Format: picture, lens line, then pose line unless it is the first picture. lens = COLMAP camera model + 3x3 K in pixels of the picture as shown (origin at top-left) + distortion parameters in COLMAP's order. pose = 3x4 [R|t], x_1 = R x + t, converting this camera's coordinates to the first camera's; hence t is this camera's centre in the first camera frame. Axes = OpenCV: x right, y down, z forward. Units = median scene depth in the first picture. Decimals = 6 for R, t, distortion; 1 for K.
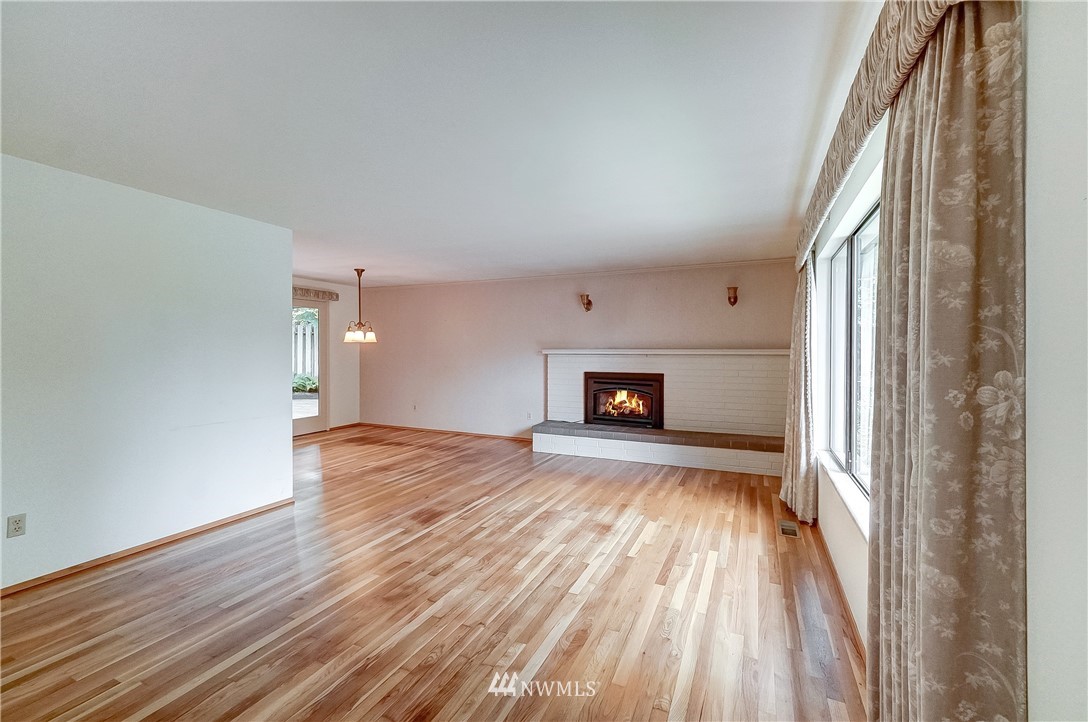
lens RADIAL K [[475.9, 0, 541.7], [0, 475.9, 354.6], [0, 0, 1]] dist [0.001140, 0.000725]
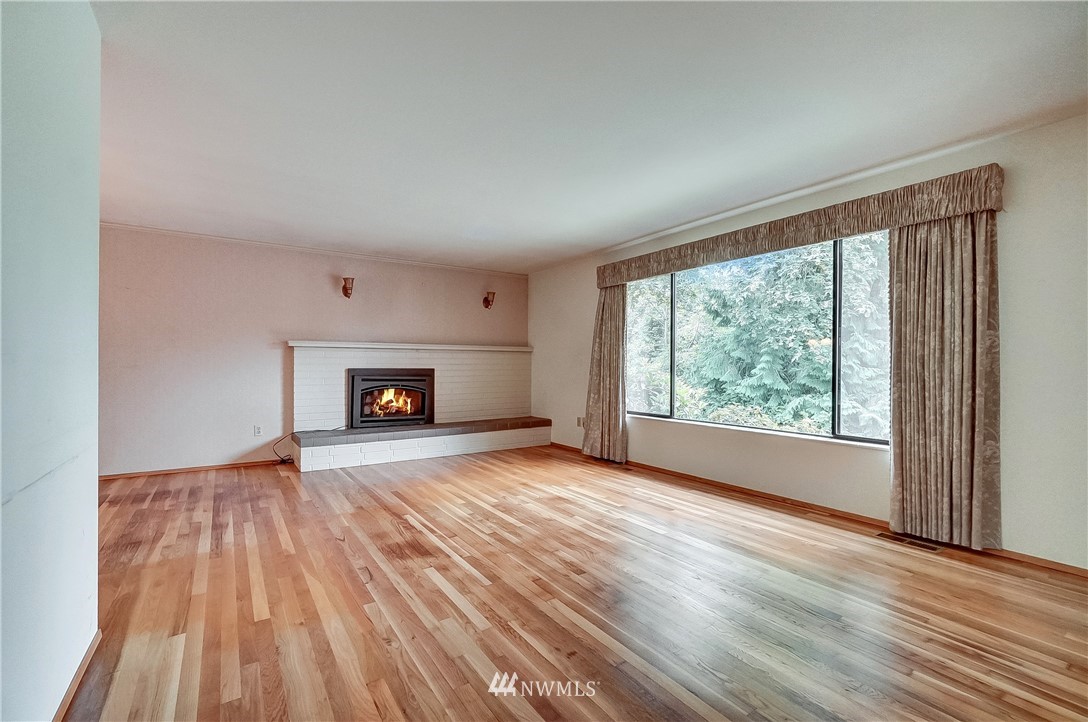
lens RADIAL K [[466.0, 0, 545.0], [0, 466.0, 366.9], [0, 0, 1]] dist [-0.018878, 0.000212]
pose [[0.516234, -0.002359, 0.856444, -0.593124], [0.008444, 0.999962, -0.002335, 0.051294], [-0.856406, 0.008437, 0.516234, 0.367281]]
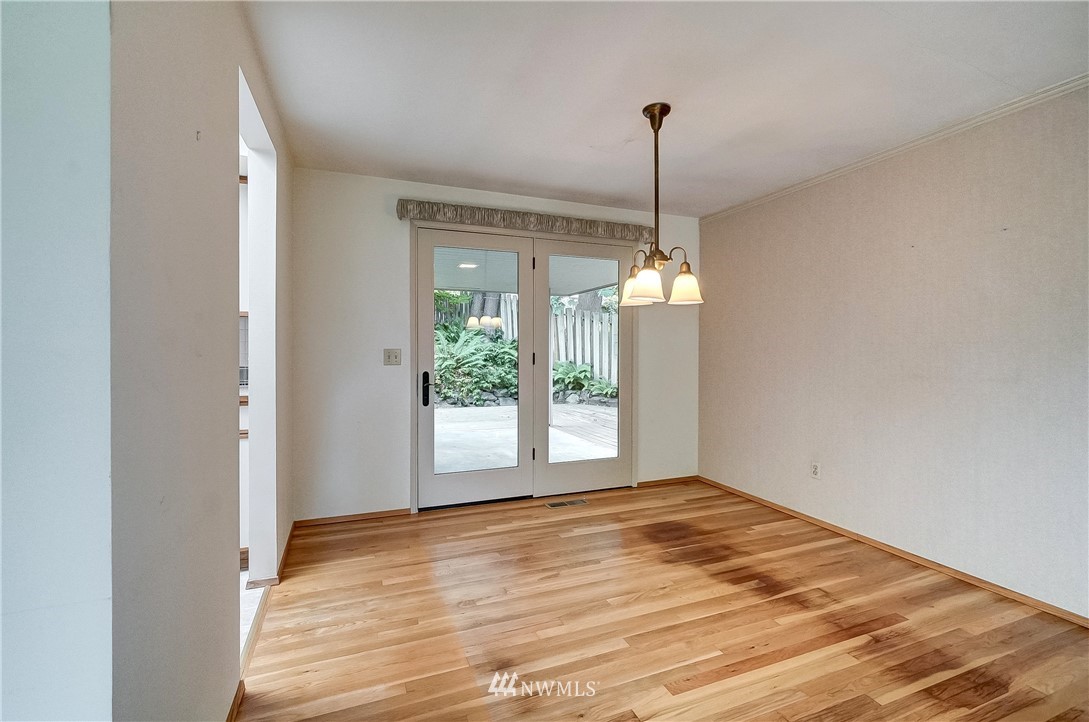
lens RADIAL K [[476.3, 0, 542.2], [0, 476.3, 354.6], [0, 0, 1]] dist [0.001140, 0.000725]
pose [[0.717724, 0.000313, -0.696328, -0.239603], [-0.005484, 0.999971, -0.005203, 0.022154], [0.696306, 0.007553, 0.717705, 0.868217]]
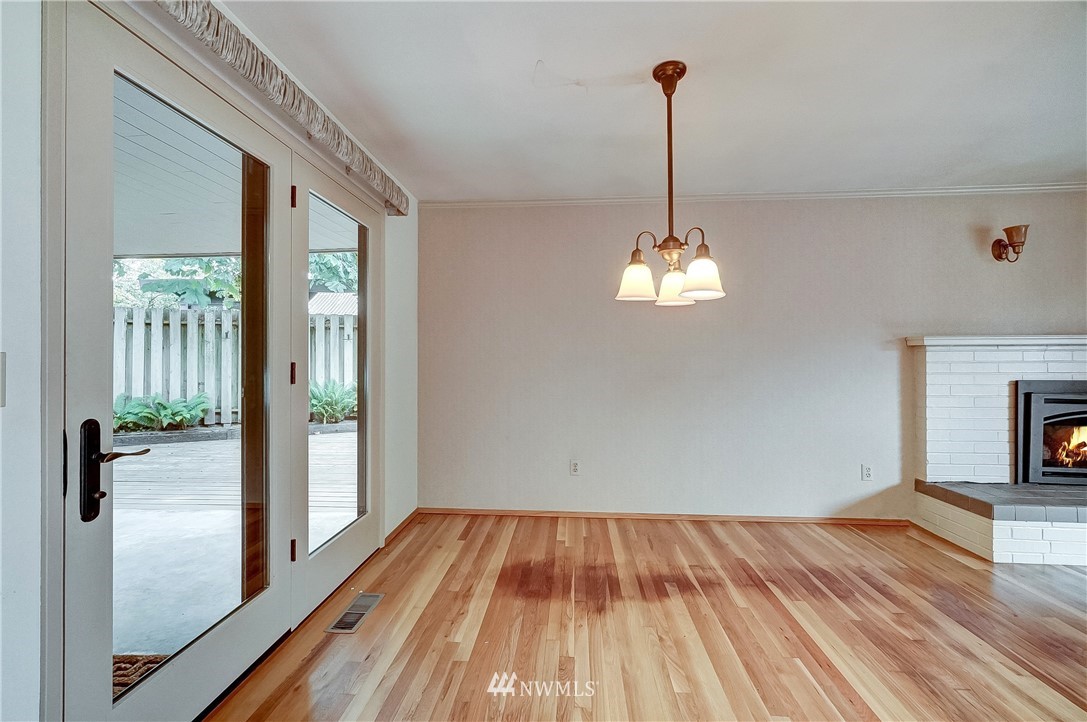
lens RADIAL K [[467.7, 0, 543.5], [0, 467.7, 361.0], [0, 0, 1]] dist [-0.000878, 0.000462]
pose [[0.938397, -0.004158, 0.345533, -0.735475], [0.007554, 0.999935, -0.008483, 0.021272], [-0.345476, 0.010570, 0.938368, 0.962893]]
